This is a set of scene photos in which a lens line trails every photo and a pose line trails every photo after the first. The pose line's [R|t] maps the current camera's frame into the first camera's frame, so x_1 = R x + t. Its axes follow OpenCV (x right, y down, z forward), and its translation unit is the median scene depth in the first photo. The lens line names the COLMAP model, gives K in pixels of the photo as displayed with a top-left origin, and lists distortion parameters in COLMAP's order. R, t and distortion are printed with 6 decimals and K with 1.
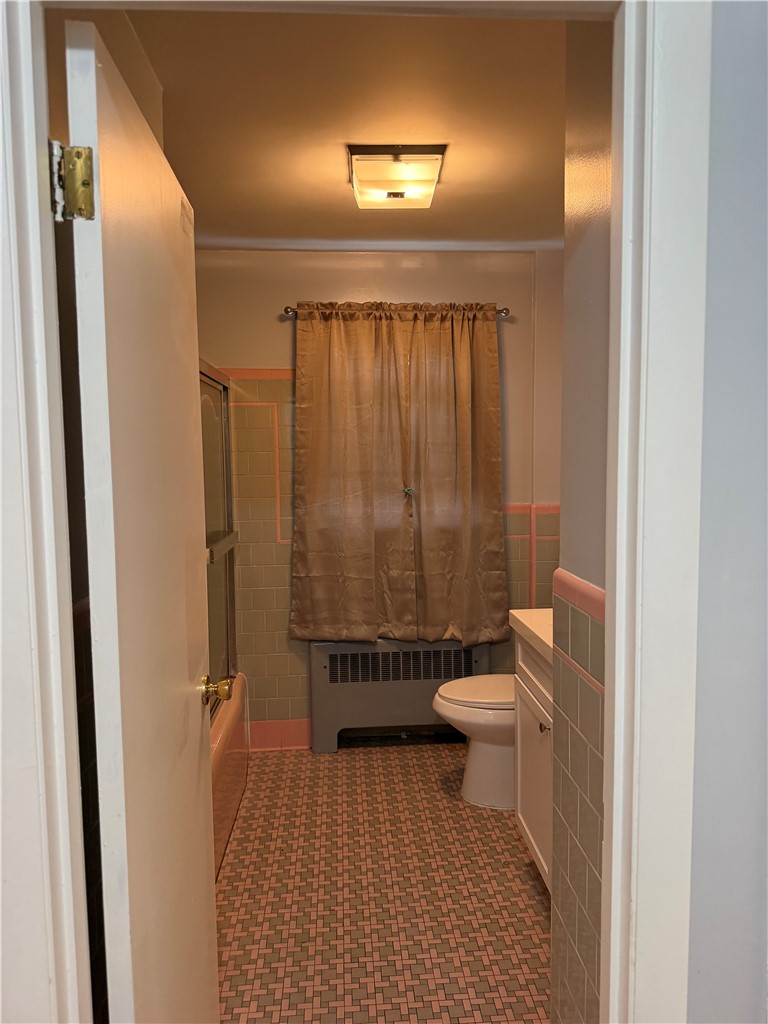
lens RADIAL K [[720.9, 0, 384.4], [0, 720.9, 511.9], [0, 0, 1]] dist [0.016943, -0.031515]
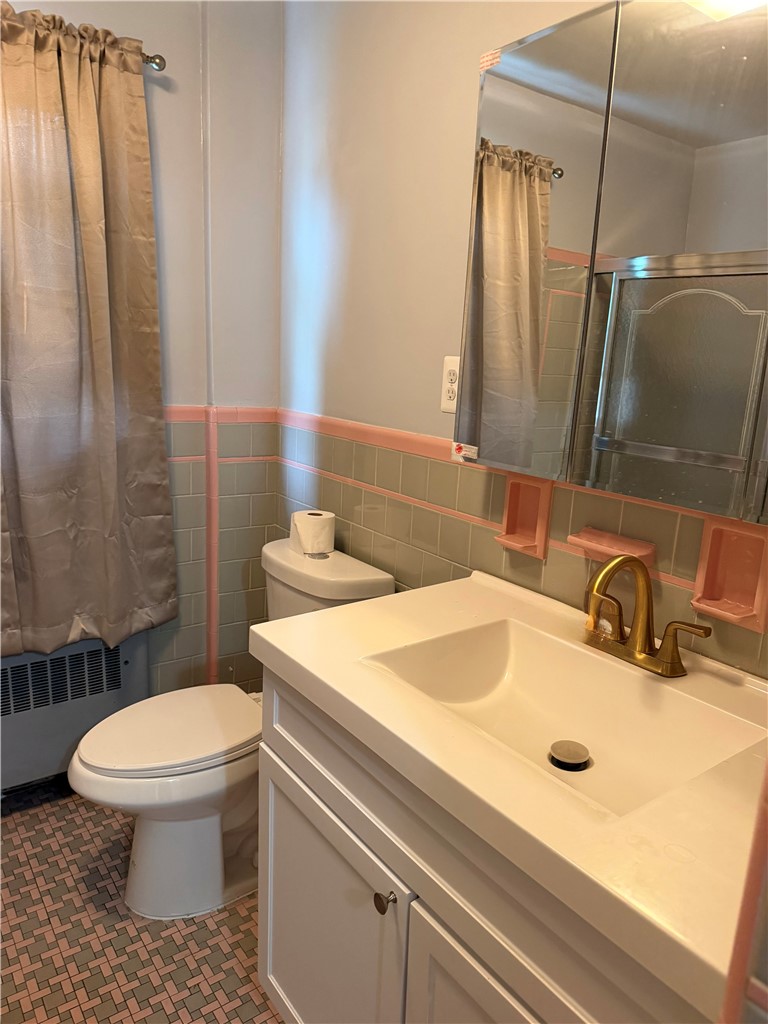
lens RADIAL K [[720.9, 0, 392.2], [0, 720.9, 504.4], [0, 0, 1]] dist [0.016943, -0.031515]
pose [[0.839121, -0.069156, 0.539530, -0.007157], [-0.006670, 0.990502, 0.137336, -0.014182], [-0.543903, -0.118840, 0.830690, 0.393589]]
